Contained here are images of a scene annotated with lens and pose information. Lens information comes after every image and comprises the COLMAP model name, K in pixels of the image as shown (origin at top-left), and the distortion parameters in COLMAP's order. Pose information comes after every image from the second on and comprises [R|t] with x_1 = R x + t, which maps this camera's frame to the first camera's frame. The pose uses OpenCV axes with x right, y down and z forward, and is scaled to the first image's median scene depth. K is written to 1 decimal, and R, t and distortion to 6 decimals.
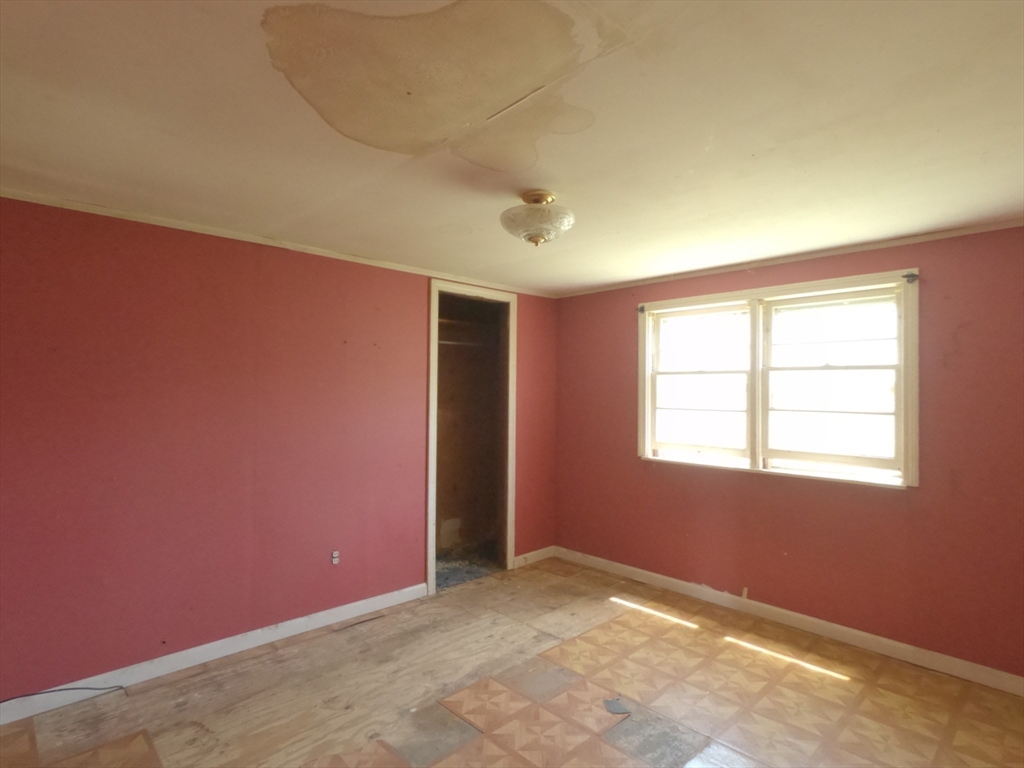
lens RADIAL K [[520.7, 0, 518.8], [0, 520.7, 388.6], [0, 0, 1]] dist [0.009276, -0.000877]
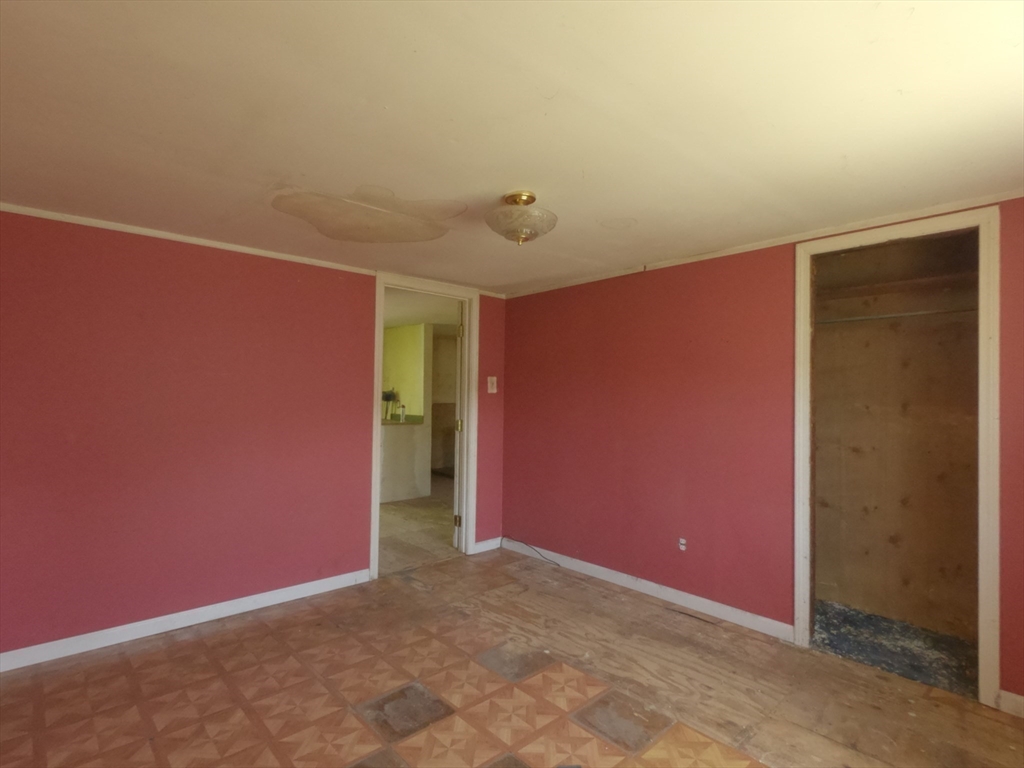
lens RADIAL K [[520.7, 0, 517.8], [0, 520.7, 384.5], [0, 0, 1]] dist [0.009276, -0.000877]
pose [[0.010146, -0.023726, -0.999667, 0.811510], [0.007985, 0.999689, -0.023645, 0.022687], [0.999917, -0.007743, 0.010333, 0.741522]]
